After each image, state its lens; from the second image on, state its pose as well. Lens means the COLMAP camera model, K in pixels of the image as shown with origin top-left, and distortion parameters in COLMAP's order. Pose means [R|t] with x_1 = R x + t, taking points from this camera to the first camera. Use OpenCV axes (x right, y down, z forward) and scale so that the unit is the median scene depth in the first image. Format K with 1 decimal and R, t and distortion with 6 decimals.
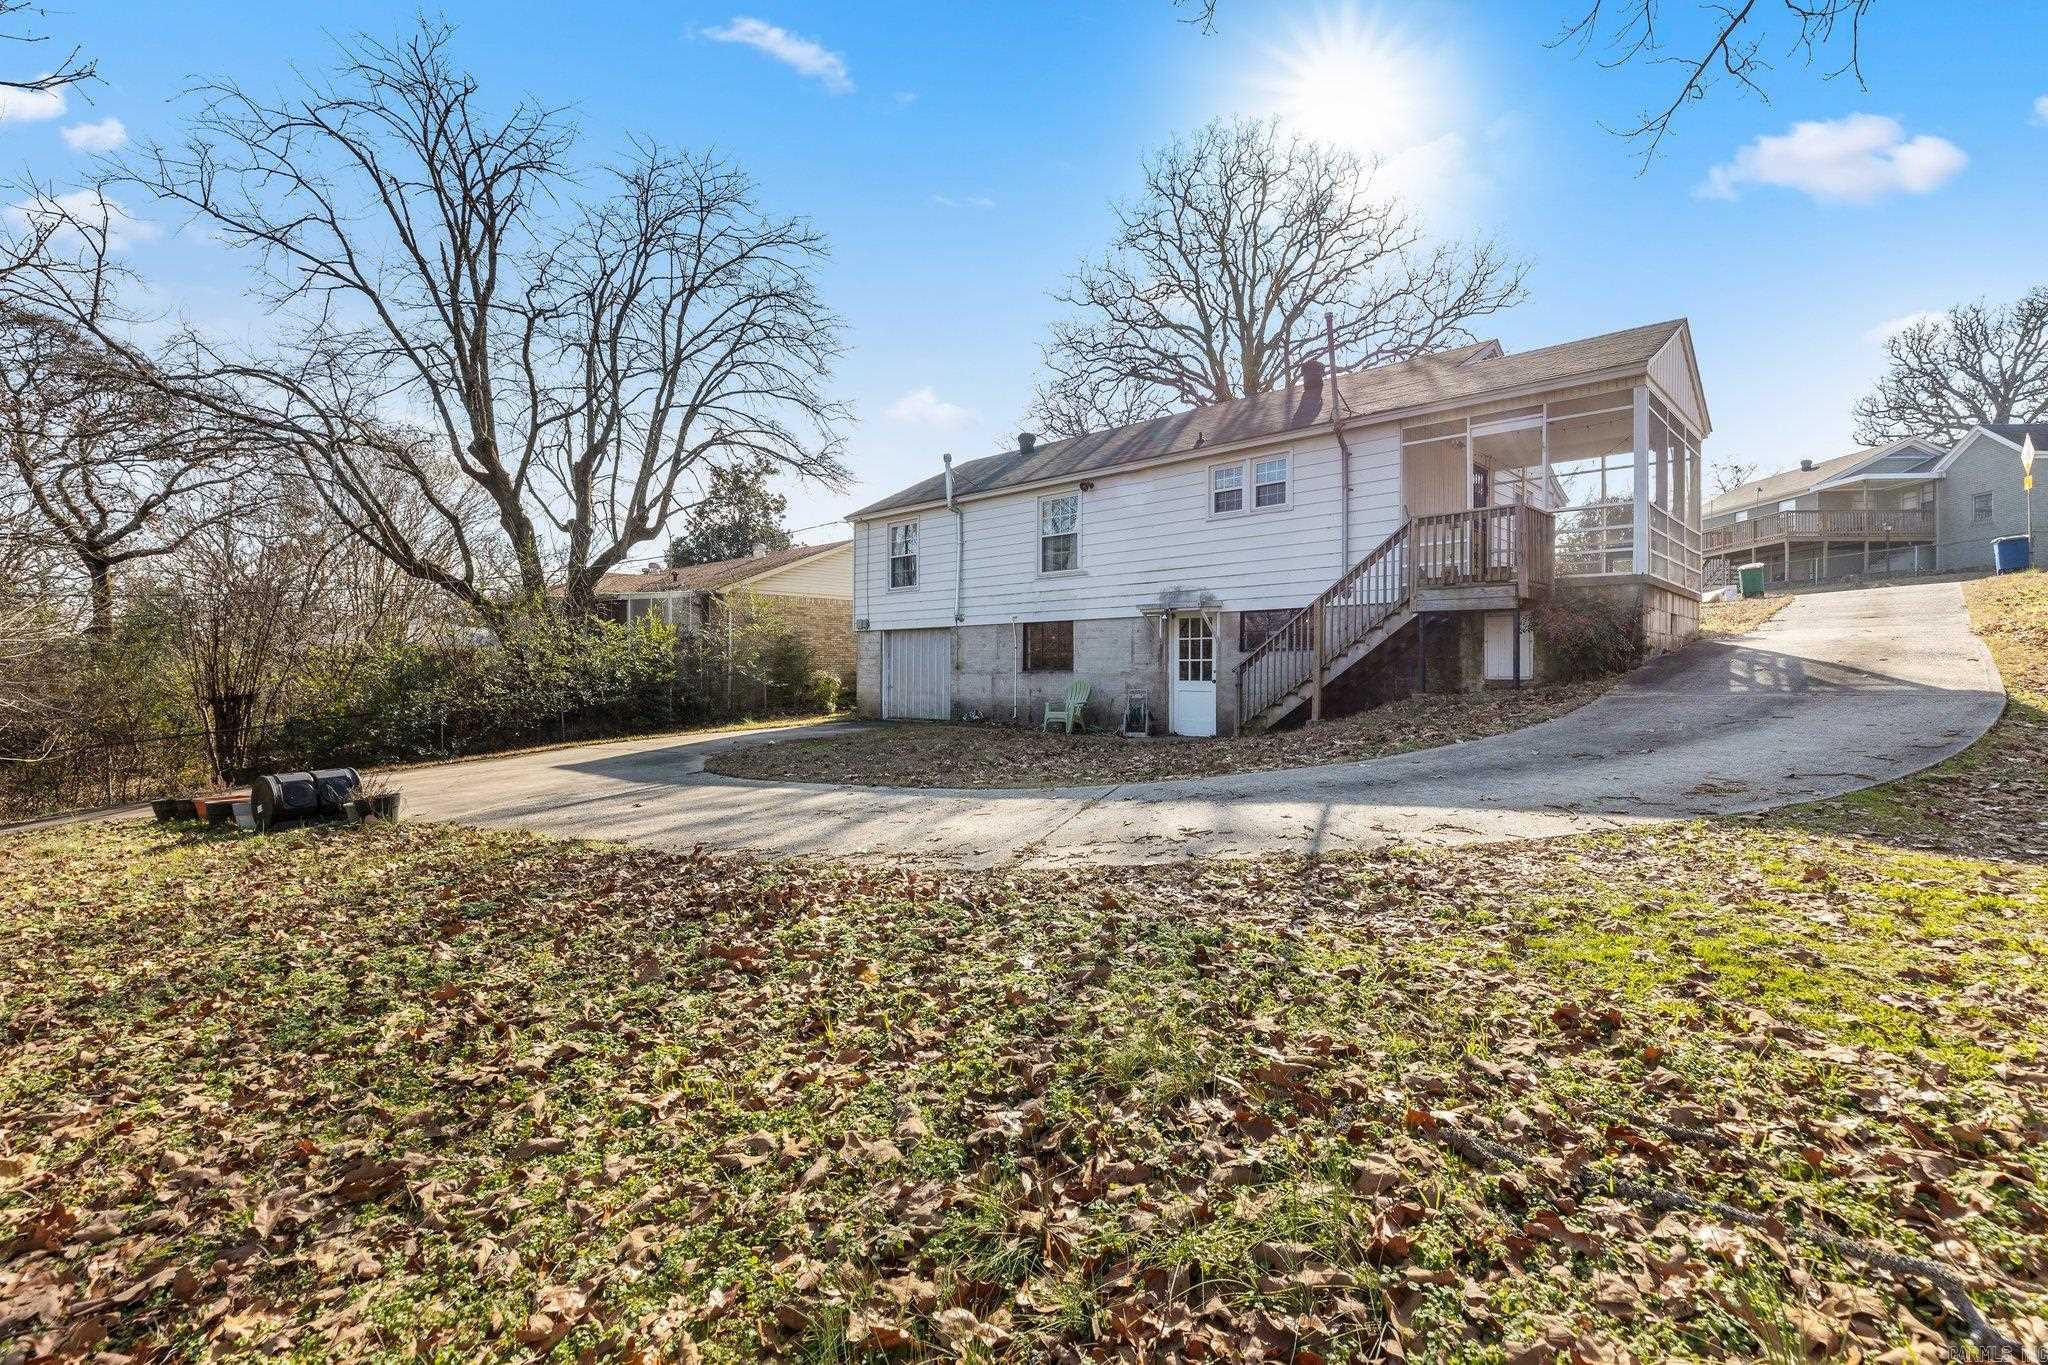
lens RADIAL K [[935.2, 0, 1033.2], [0, 935.2, 672.0], [0, 0, 1]] dist [0.001220, -0.000967]
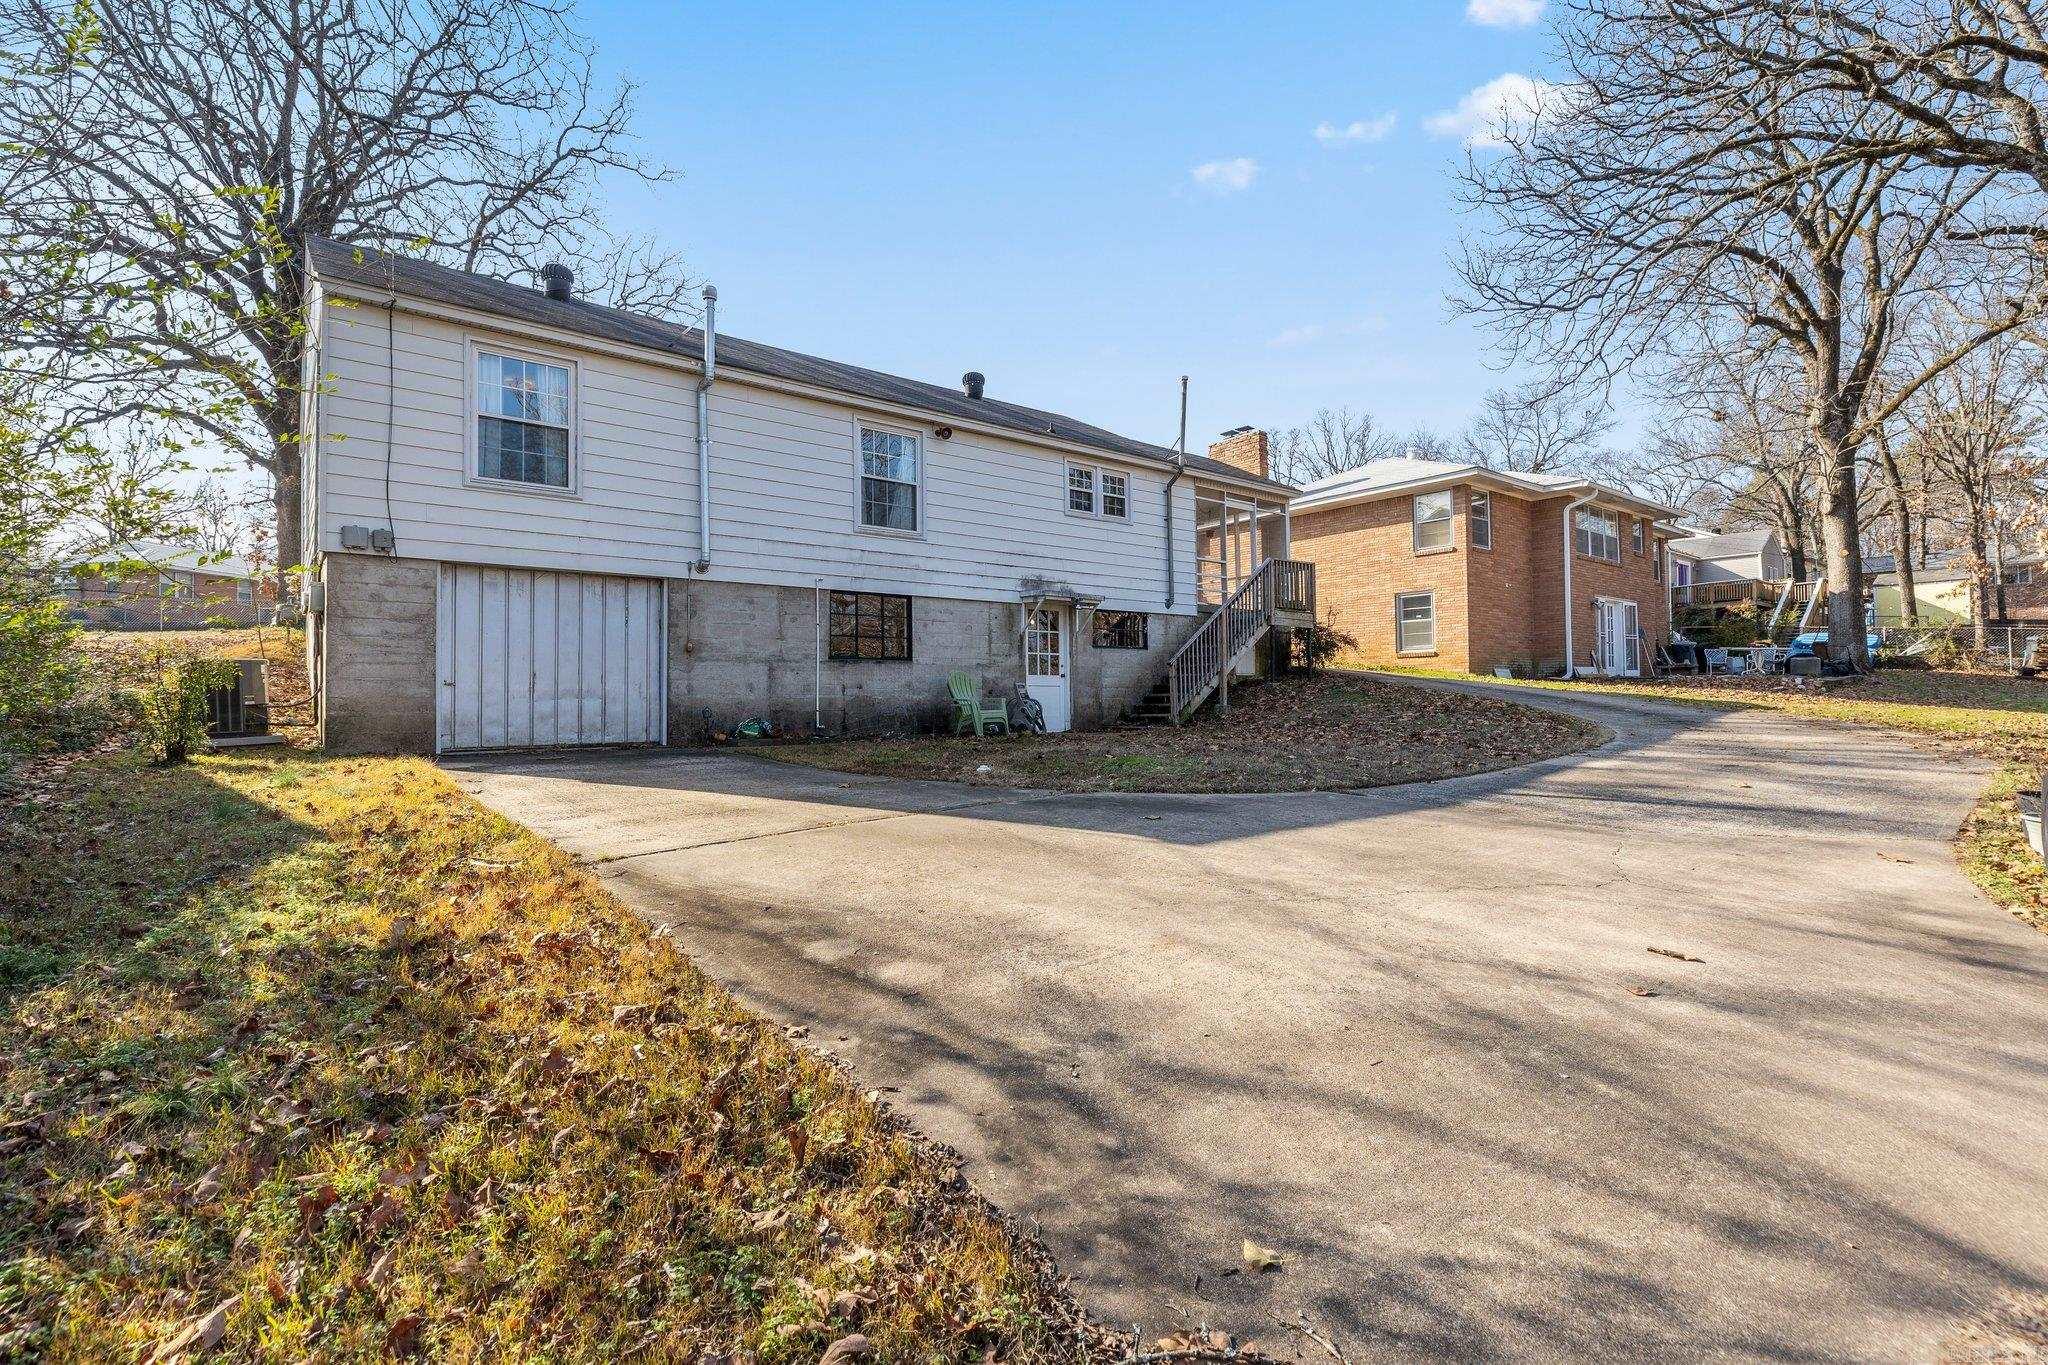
lens RADIAL K [[935.2, 0, 1033.2], [0, 935.2, 672.0], [0, 0, 1]] dist [0.001220, -0.000967]
pose [[0.131236, 0.024294, 0.991053, -0.729671], [0.002558, 0.999688, -0.024844, 0.028245], [-0.991348, 0.005795, 0.131133, 0.817497]]
